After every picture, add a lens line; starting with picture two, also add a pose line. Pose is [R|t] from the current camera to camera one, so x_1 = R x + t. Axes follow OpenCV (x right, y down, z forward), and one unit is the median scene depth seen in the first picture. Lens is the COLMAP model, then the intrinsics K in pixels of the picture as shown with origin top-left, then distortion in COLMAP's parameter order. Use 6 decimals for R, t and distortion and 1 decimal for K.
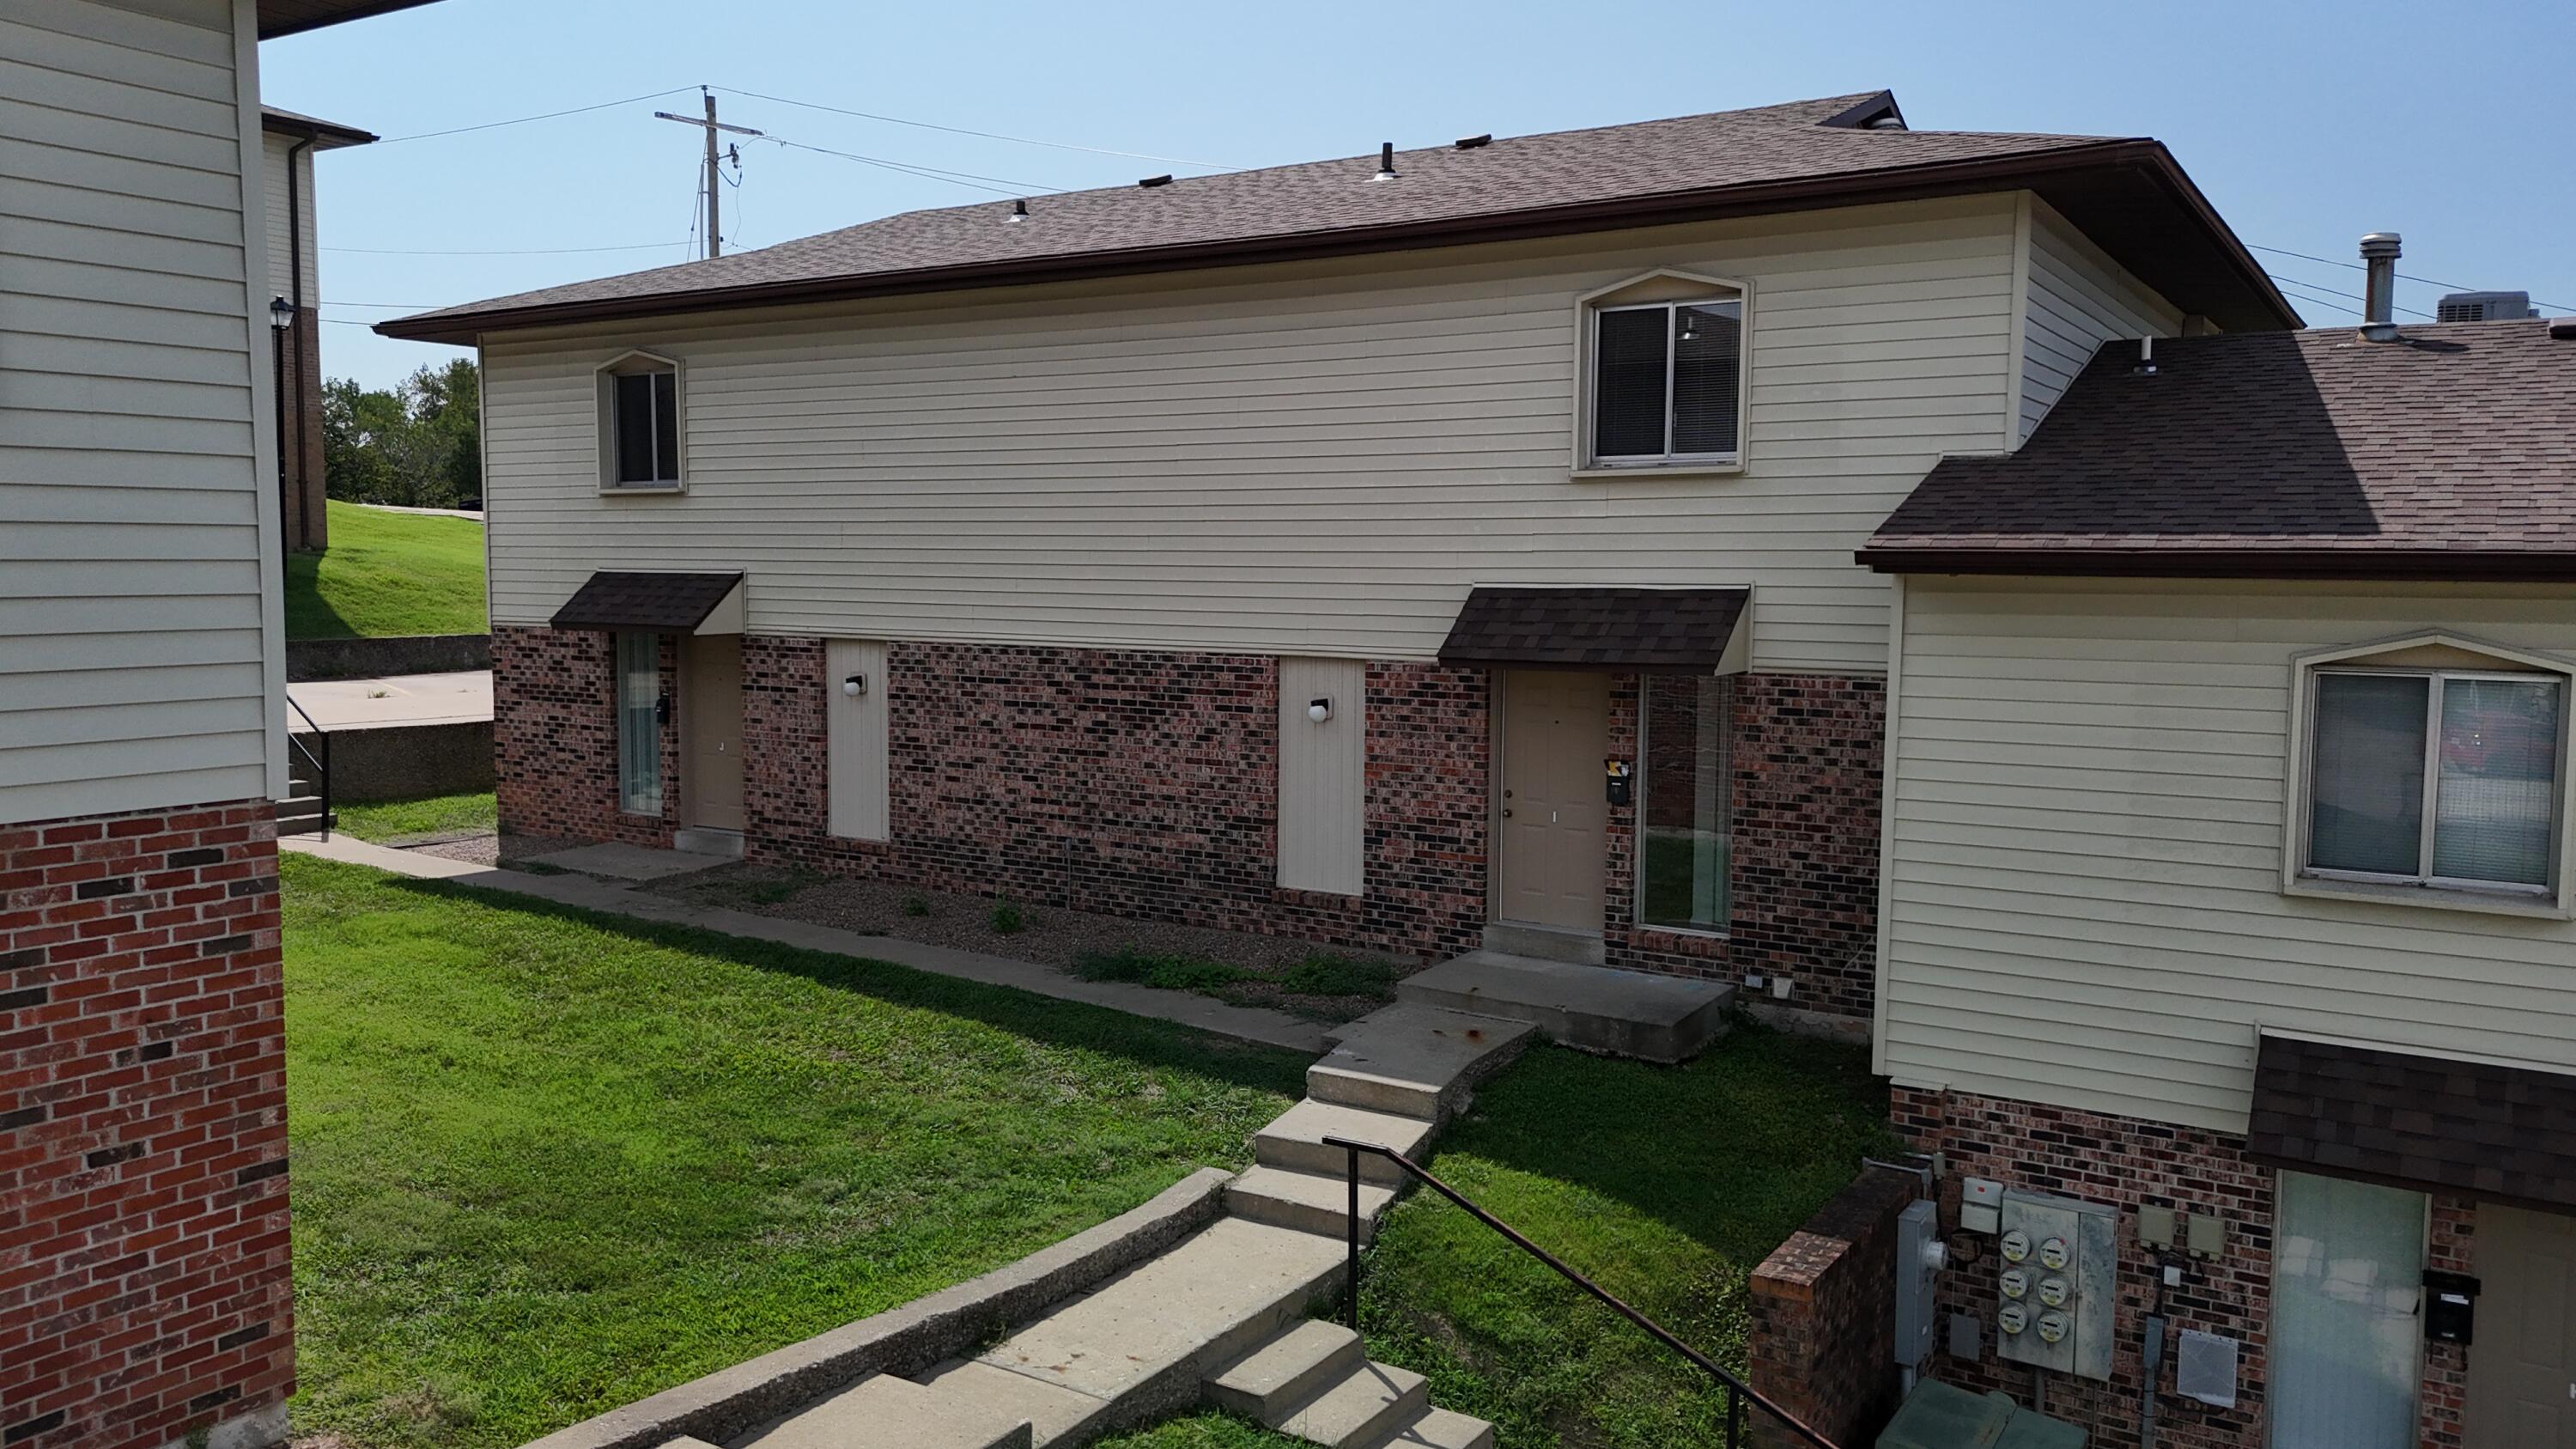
lens RADIAL K [[1897.3, 0, 1271.1], [0, 1897.3, 729.4], [0, 0, 1]] dist [0.063460, -0.058623]
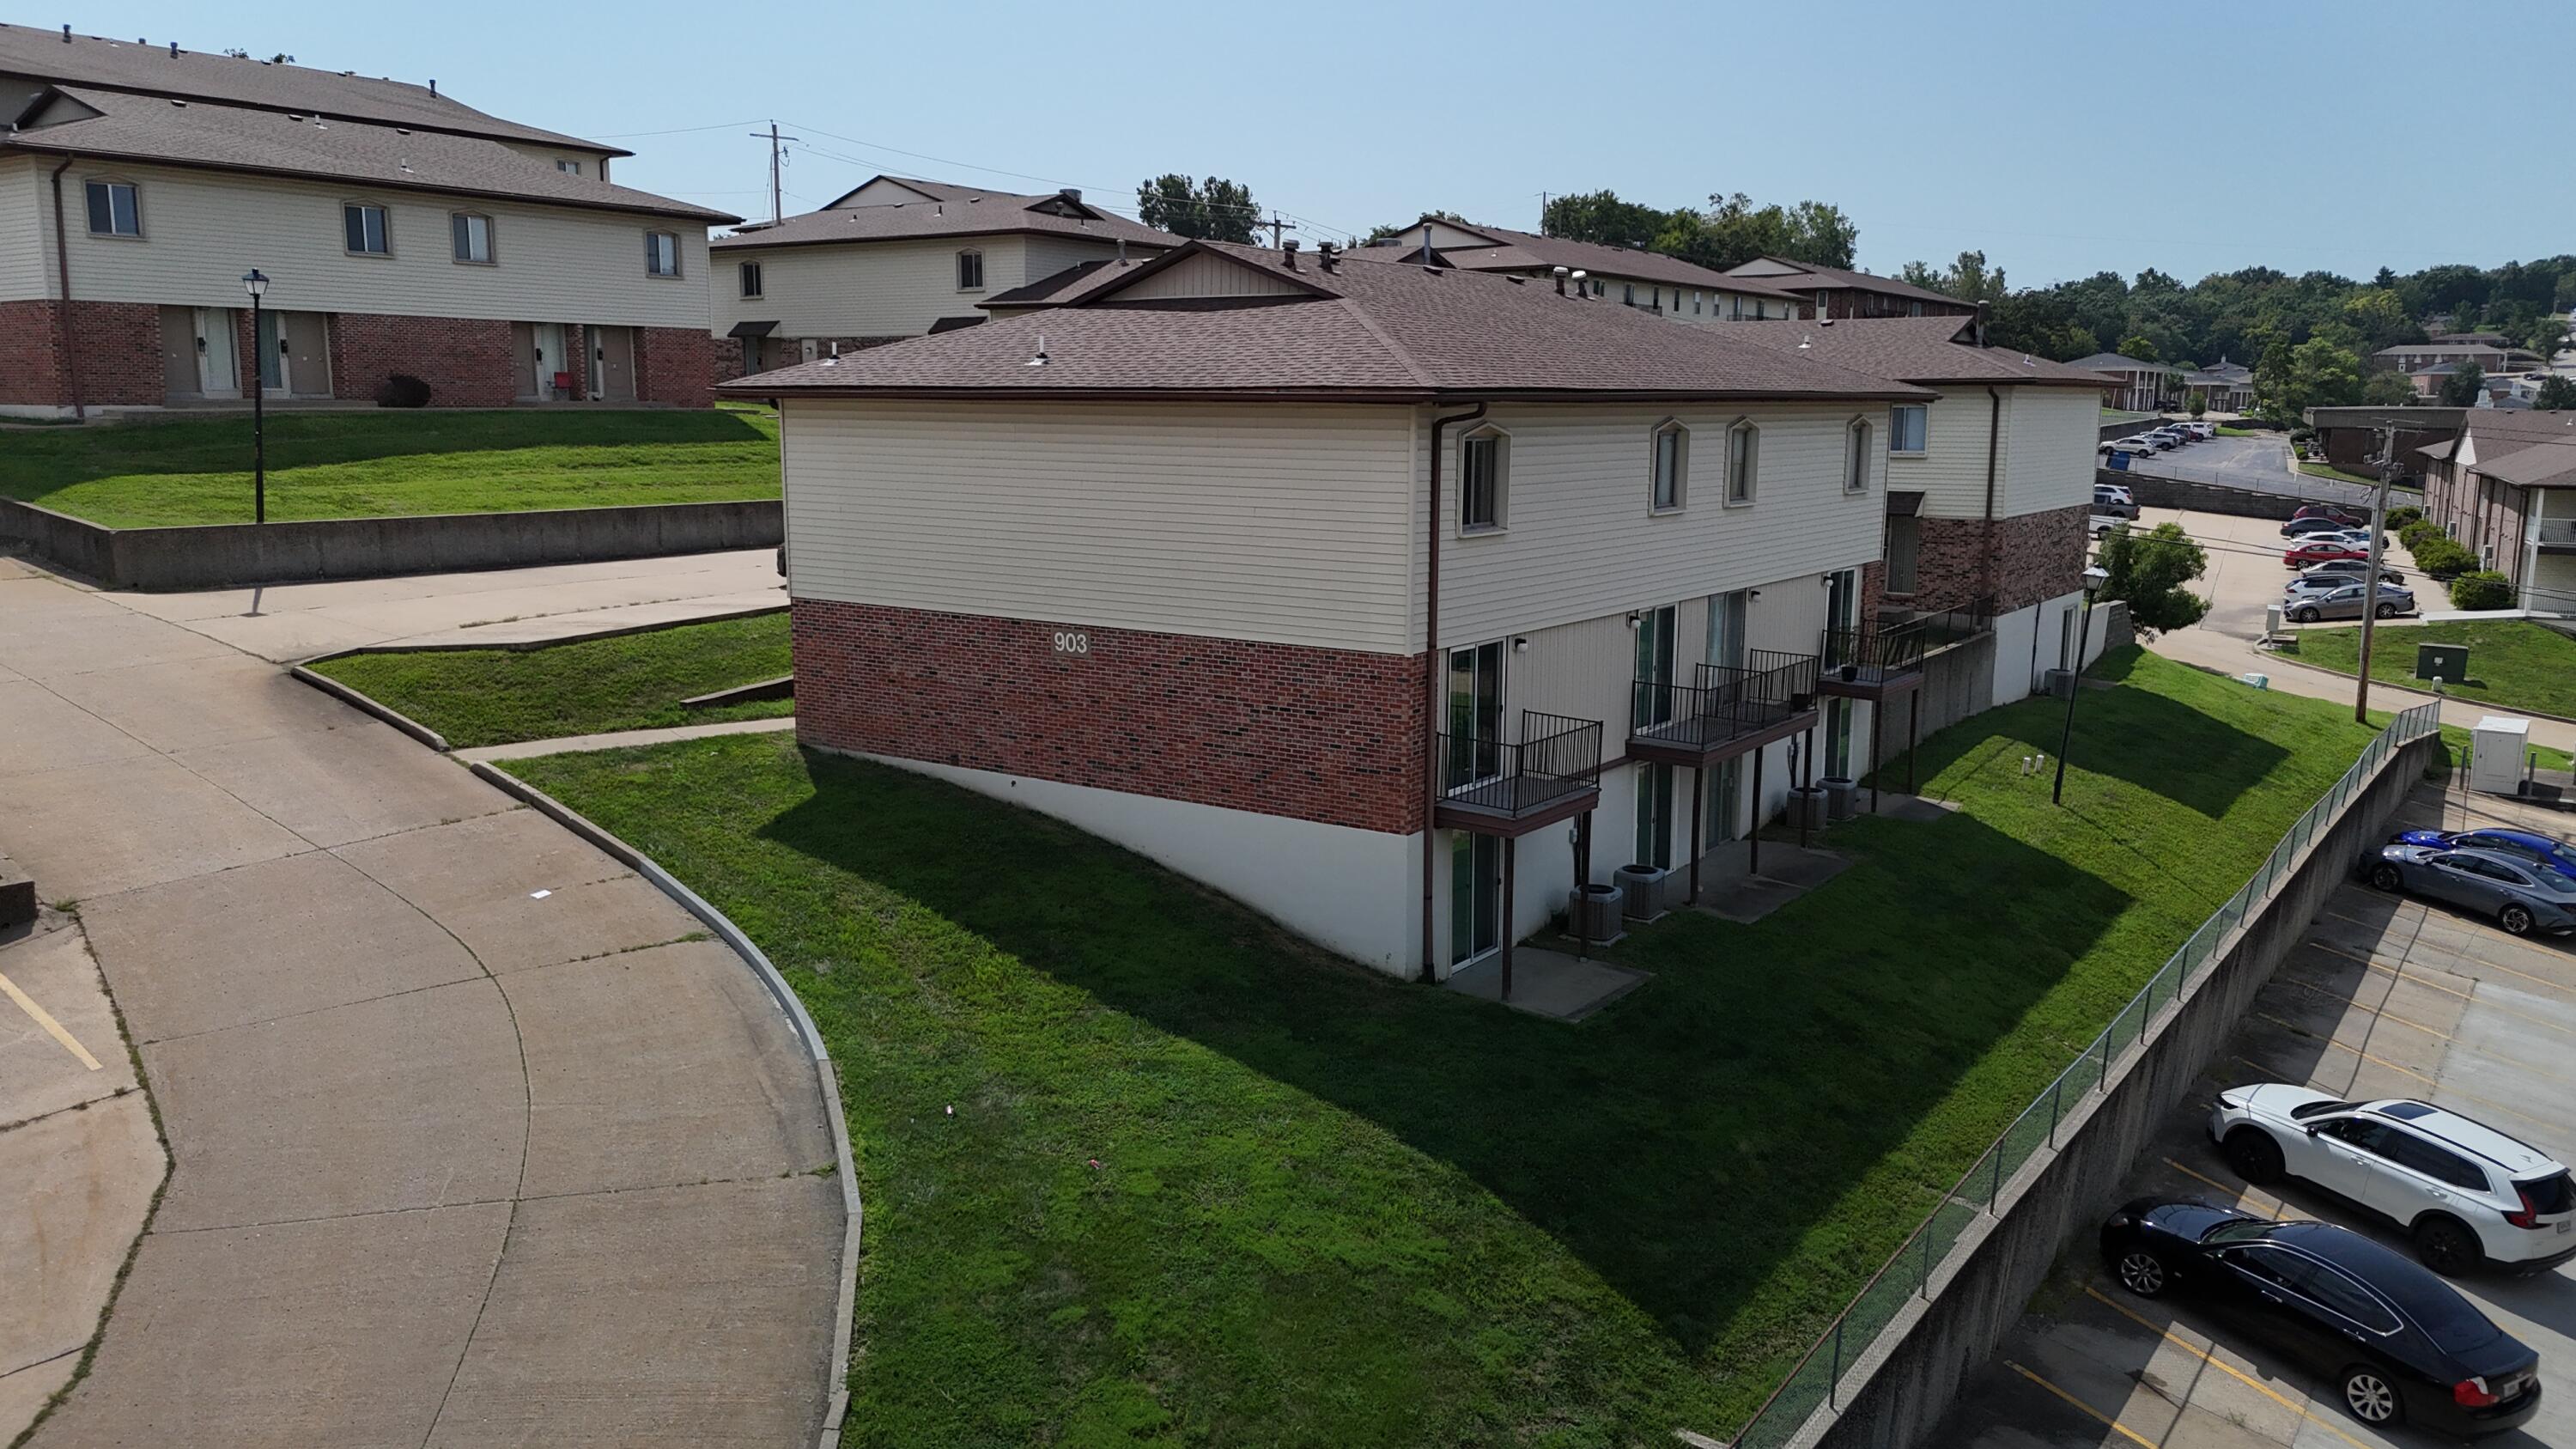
lens RADIAL K [[1897.3, 0, 1287.0], [0, 1897.3, 720.3], [0, 0, 1]] dist [0.063460, -0.058623]
pose [[0.999217, 0.005445, -0.039188, 1.200231], [-0.002426, 0.997052, 0.076686, 0.566668], [0.039490, -0.076531, 0.996285, -3.797769]]
